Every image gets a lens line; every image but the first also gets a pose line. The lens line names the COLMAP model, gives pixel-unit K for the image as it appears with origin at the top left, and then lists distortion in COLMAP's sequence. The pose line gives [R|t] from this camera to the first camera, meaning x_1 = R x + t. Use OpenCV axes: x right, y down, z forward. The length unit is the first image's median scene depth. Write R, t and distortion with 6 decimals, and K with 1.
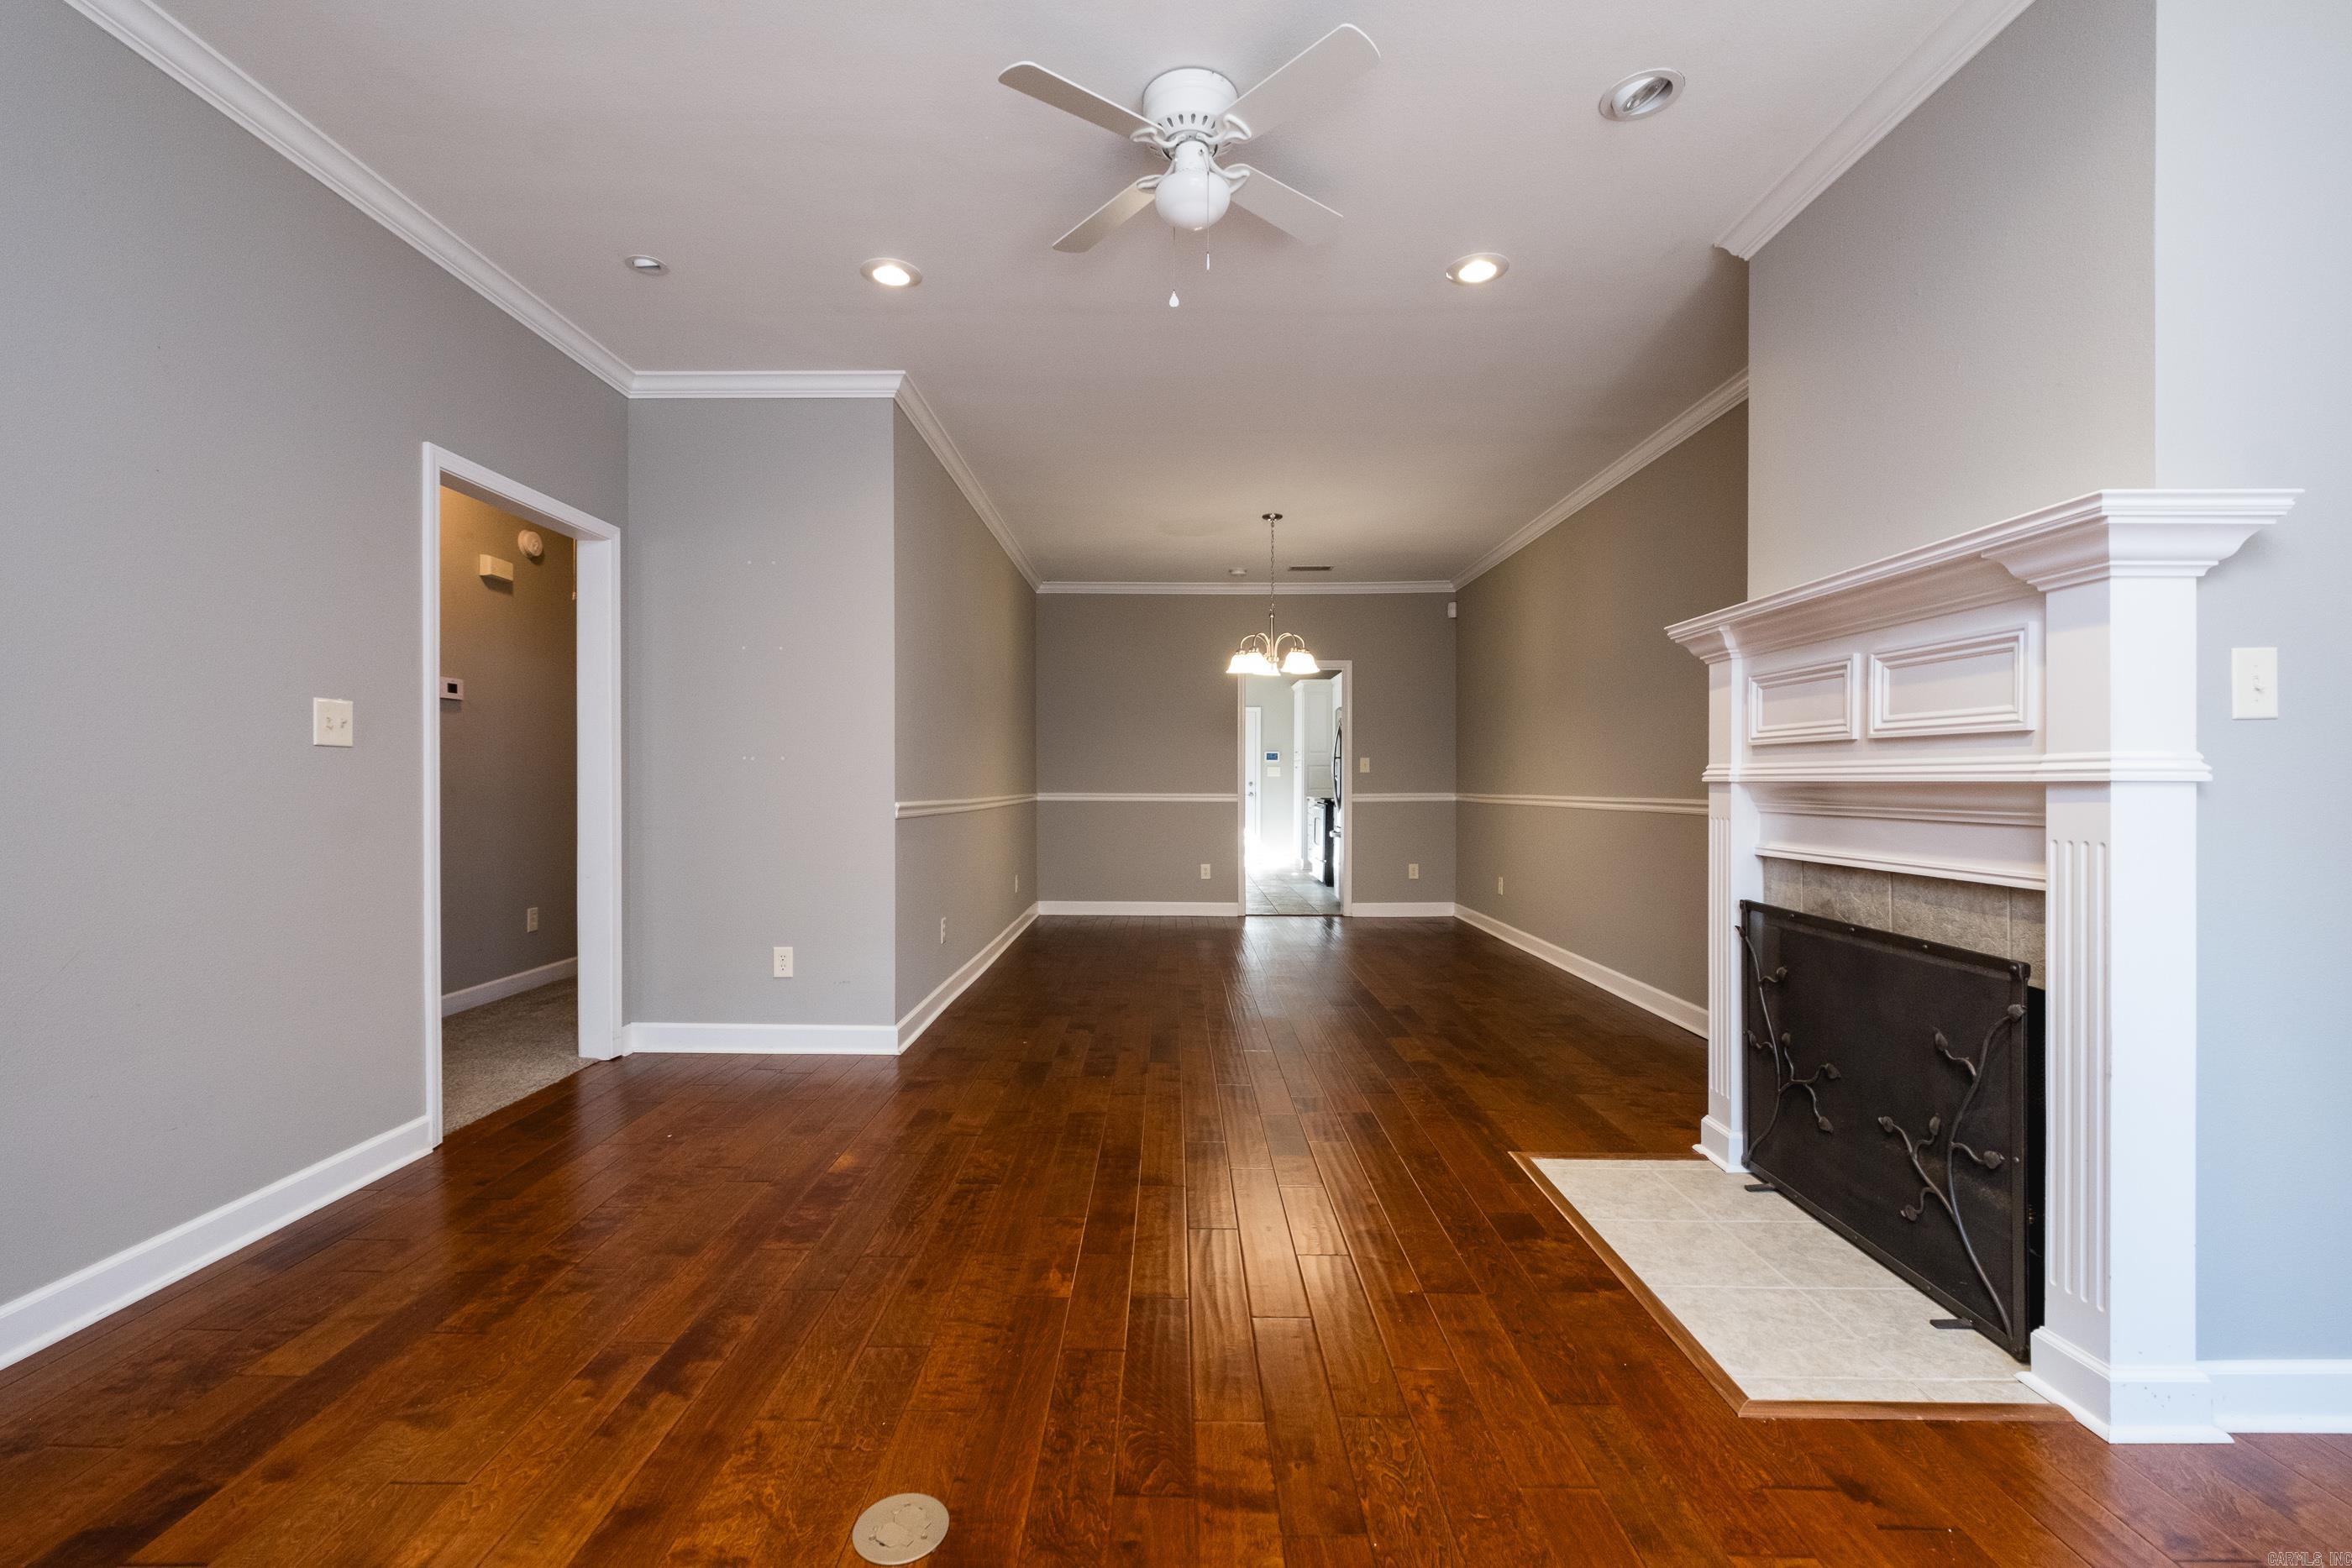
lens RADIAL K [[737.7, 0, 1175.6], [0, 737.7, 779.3], [0, 0, 1]] dist [-0.001760, -0.000064]
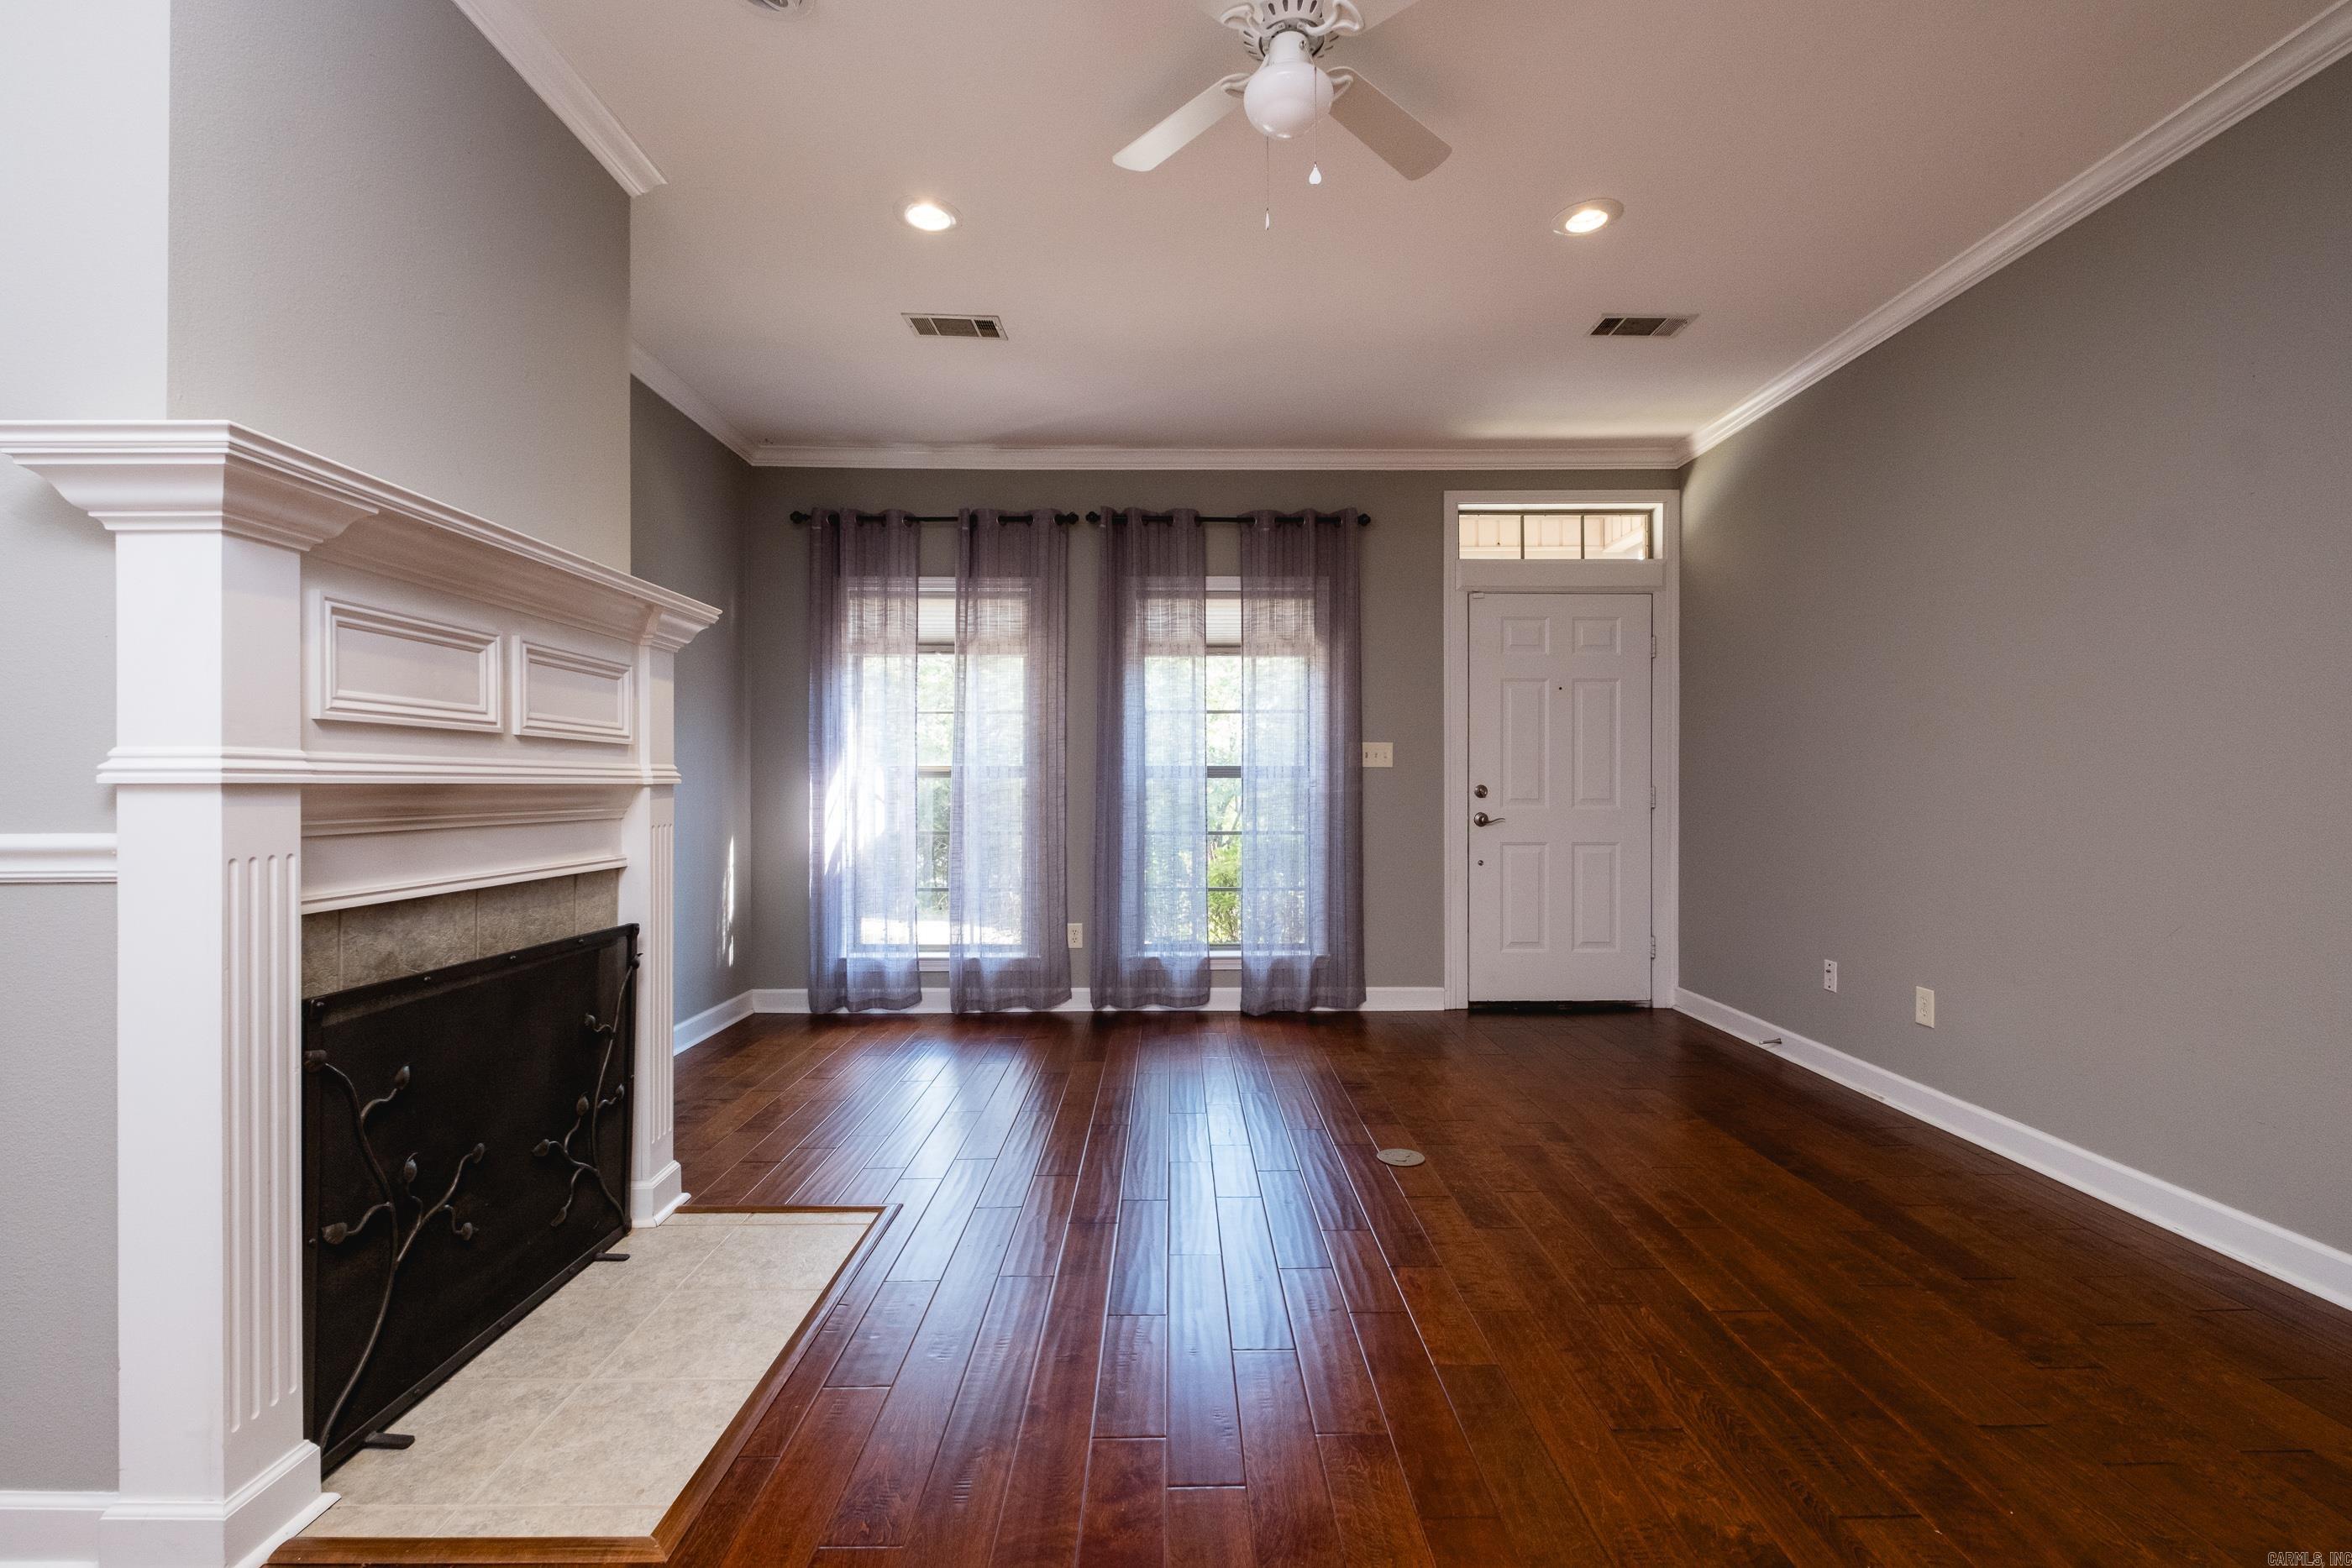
lens RADIAL K [[1030.5, 0, 1168.6], [0, 1030.5, 790.5], [0, 0, 1]] dist [0.009180, -0.002640]
pose [[-0.999841, -0.001094, -0.017776, 0.182790], [-0.001156, 0.999993, 0.003486, 0.005221], [0.017772, 0.003506, -0.999836, 2.229101]]
